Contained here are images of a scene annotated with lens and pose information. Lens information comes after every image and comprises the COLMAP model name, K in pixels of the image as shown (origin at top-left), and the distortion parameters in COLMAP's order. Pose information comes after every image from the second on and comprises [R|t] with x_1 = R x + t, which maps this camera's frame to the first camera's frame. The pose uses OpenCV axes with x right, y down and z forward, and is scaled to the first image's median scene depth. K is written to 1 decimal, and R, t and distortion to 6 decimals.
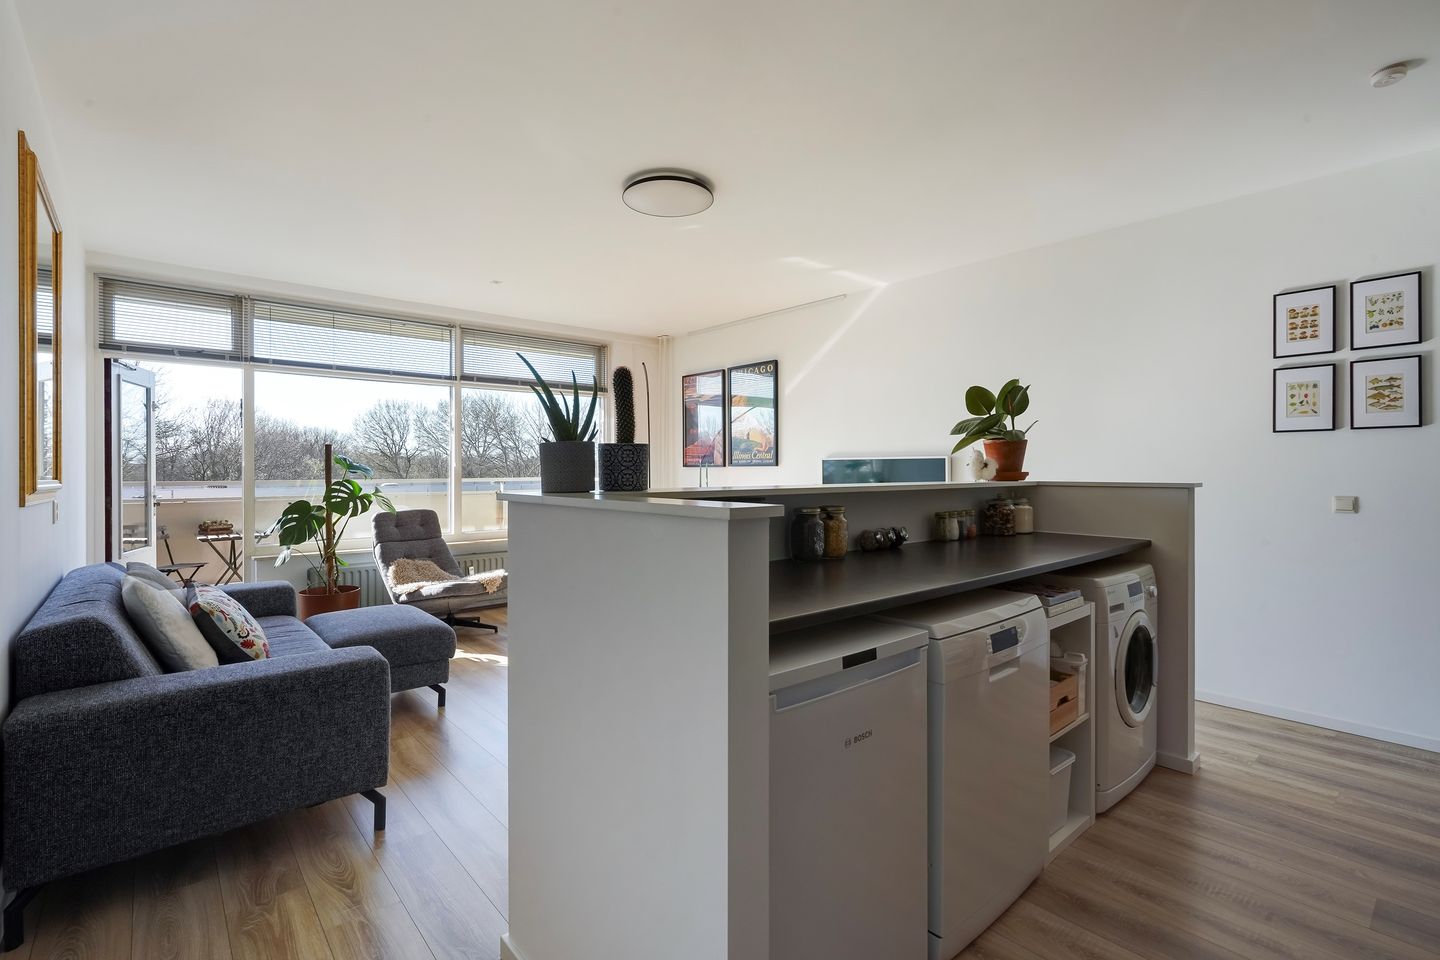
lens RADIAL K [[650.0, 0, 710.1], [0, 650.0, 478.4], [0, 0, 1]] dist [-0.008728, 0.005053]
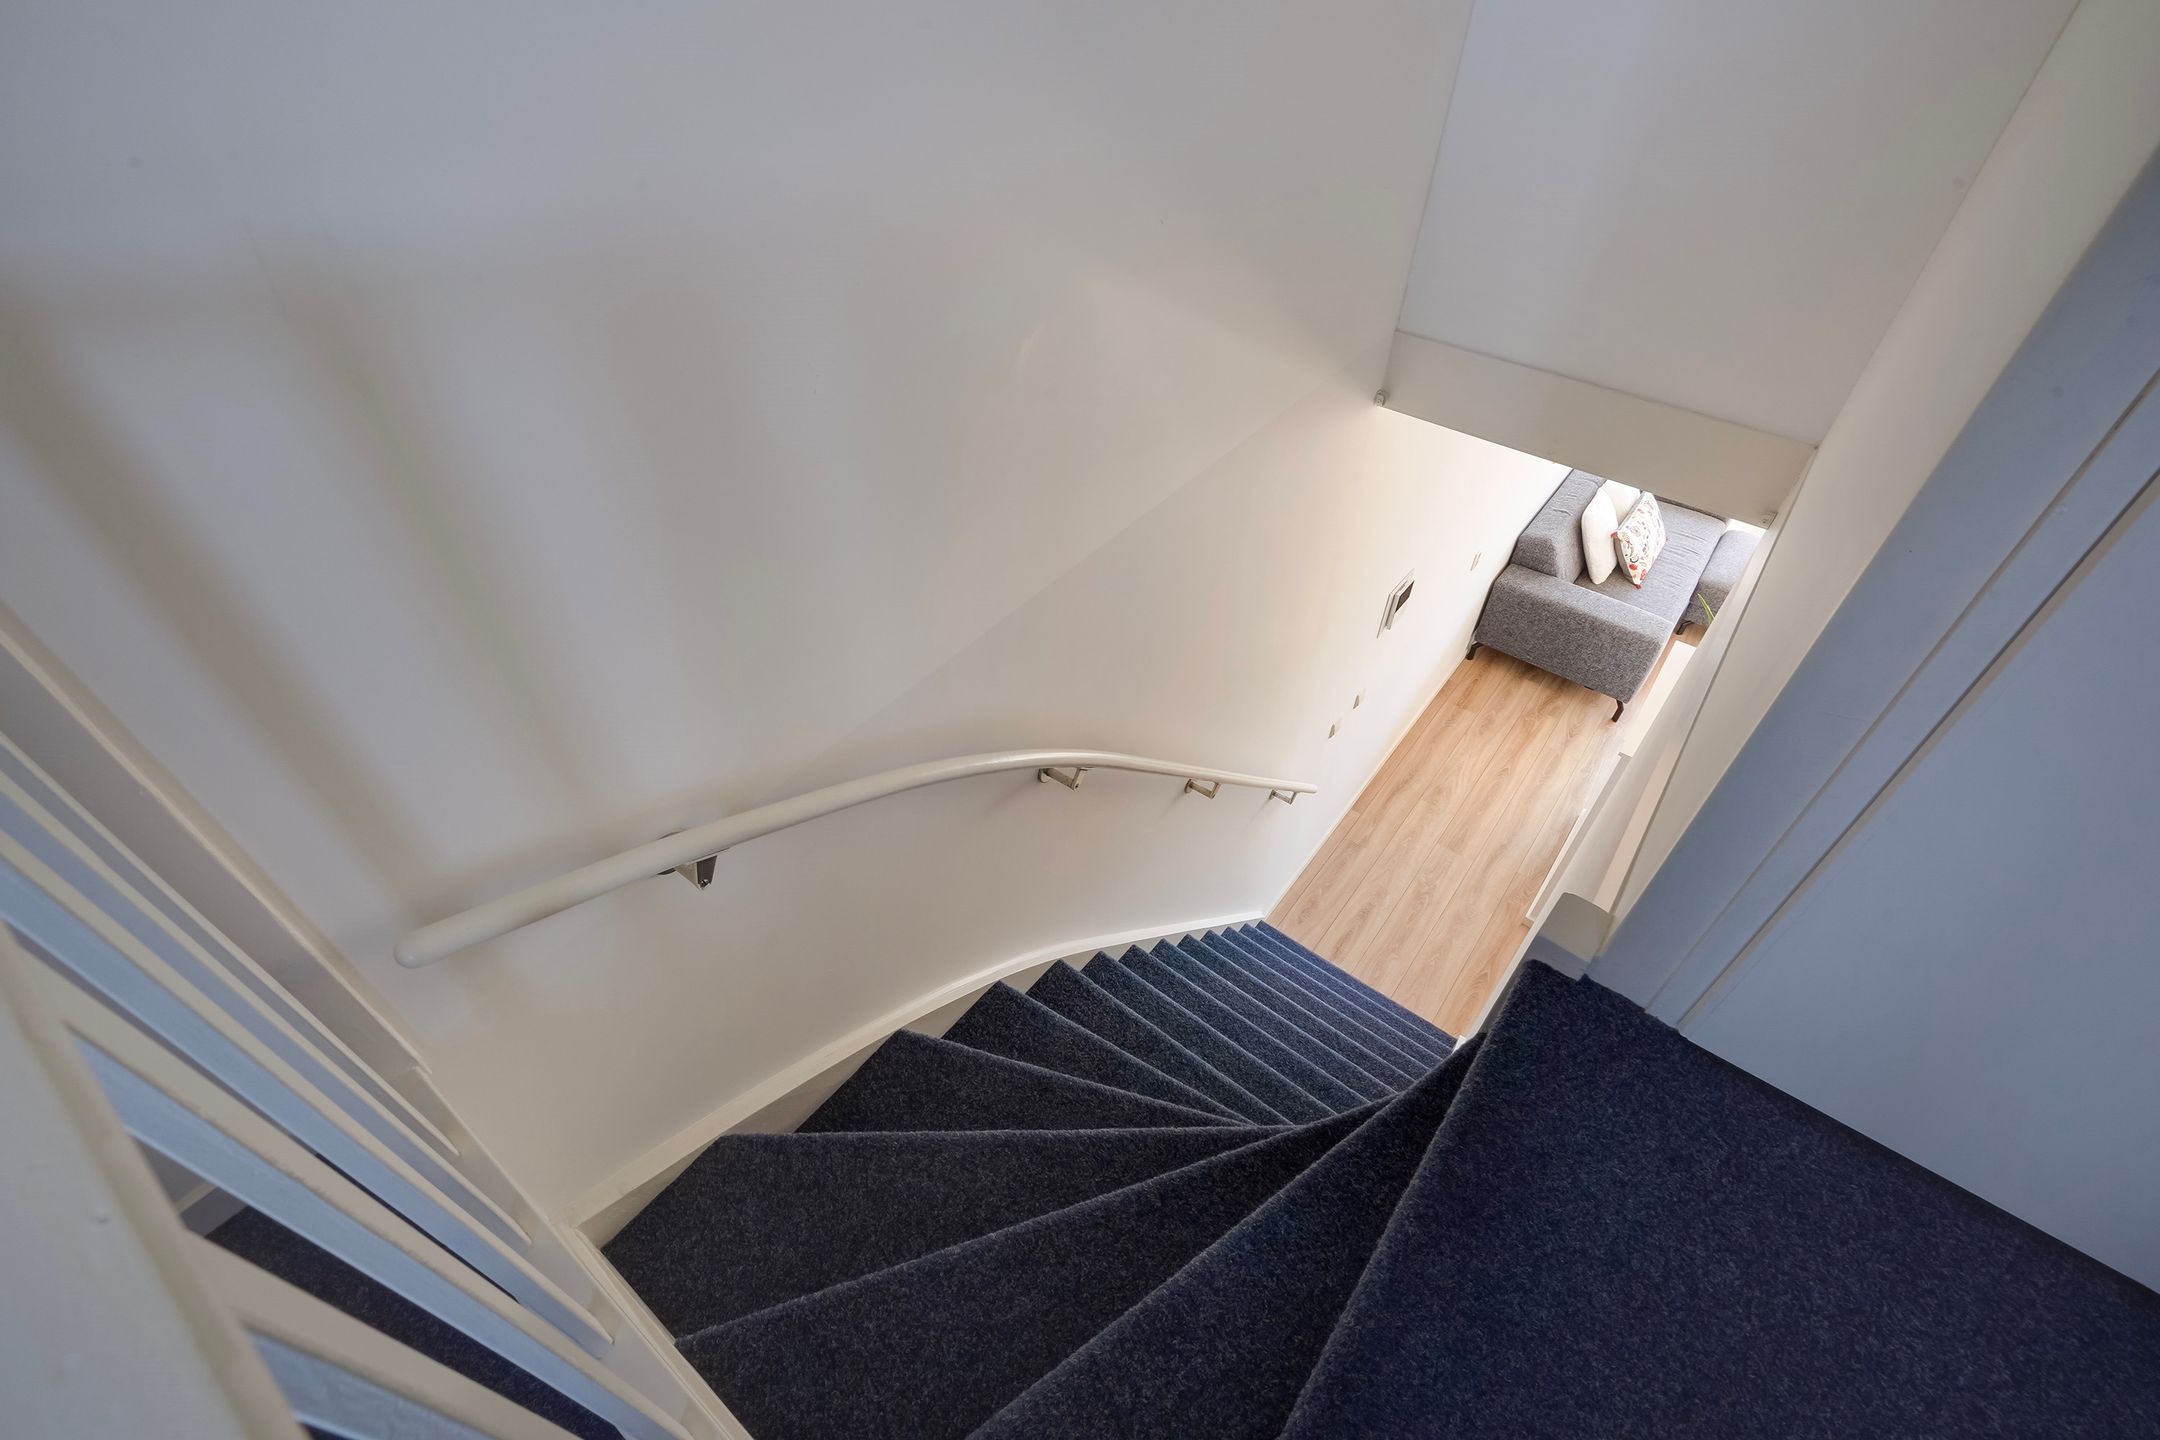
lens RADIAL K [[975.0, 0, 1065.2], [0, 975.0, 717.6], [0, 0, 1]] dist [-0.008728, 0.005053]
pose [[0.187575, 0.687345, -0.701692, 1.138380], [-0.001876, 0.714622, 0.699509, -1.411698], [0.982248, -0.129894, 0.135335, -0.849236]]
